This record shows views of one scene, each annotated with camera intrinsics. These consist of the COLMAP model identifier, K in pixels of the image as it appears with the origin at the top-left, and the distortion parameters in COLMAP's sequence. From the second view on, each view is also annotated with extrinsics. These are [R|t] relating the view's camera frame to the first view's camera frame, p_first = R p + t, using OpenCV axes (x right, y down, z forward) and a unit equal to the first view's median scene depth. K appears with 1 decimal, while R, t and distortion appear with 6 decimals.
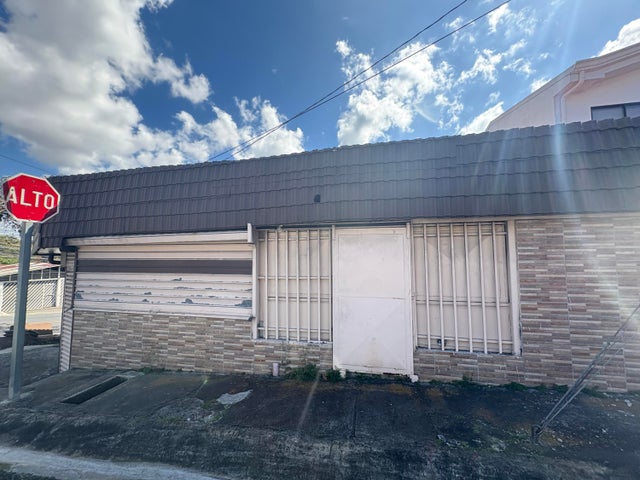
lens RADIAL K [[252.7, 0, 319.3], [0, 252.7, 240.3], [0, 0, 1]] dist [0.001471, -0.000235]
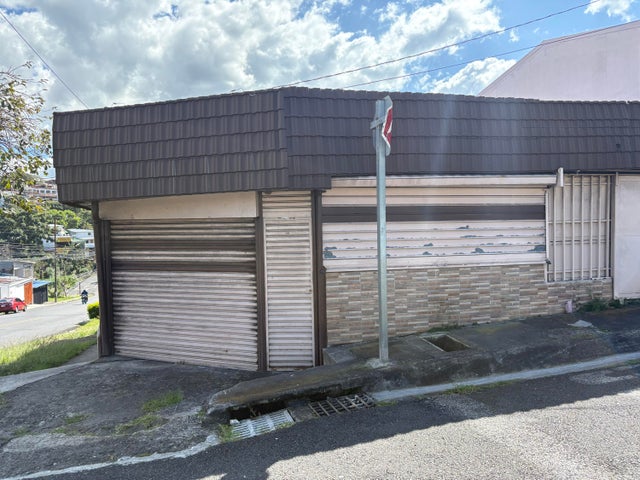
lens RADIAL K [[480.2, 0, 326.1], [0, 480.2, 238.3], [0, 0, 1]] dist [0.013697, -0.008051]
pose [[0.897800, -0.029339, 0.439425, -1.798836], [-0.018368, 0.994416, 0.103923, 0.028397], [-0.440020, -0.101373, 0.892248, -0.301557]]
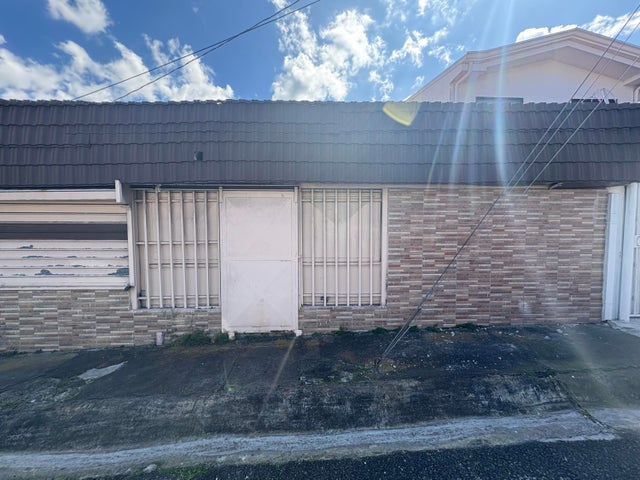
lens RADIAL K [[252.7, 0, 316.6], [0, 252.7, 239.8], [0, 0, 1]] dist [0.001471, -0.000235]
pose [[0.969813, -0.006312, 0.243767, 0.154779], [-0.019984, 0.994245, 0.105250, 0.028040], [-0.243029, -0.106944, 0.964106, -0.016726]]
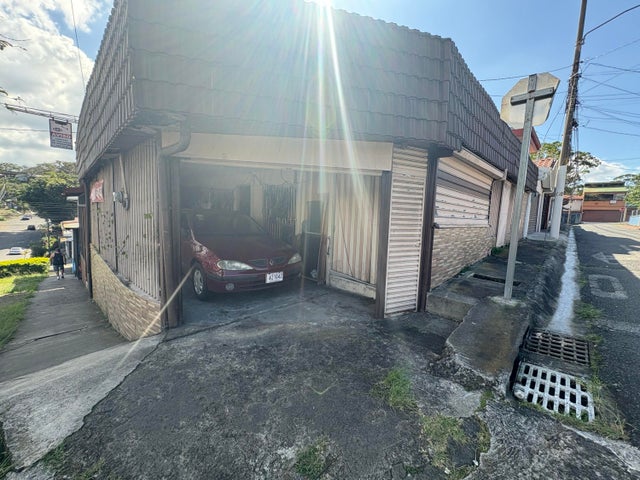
lens RADIAL K [[252.7, 0, 318.8], [0, 252.7, 242.9], [0, 0, 1]] dist [0.001471, -0.000235]
pose [[0.544511, -0.074771, 0.835415, -2.161030], [-0.108892, 0.981287, 0.158801, 0.261621], [-0.831655, -0.177439, 0.526179, 0.977752]]
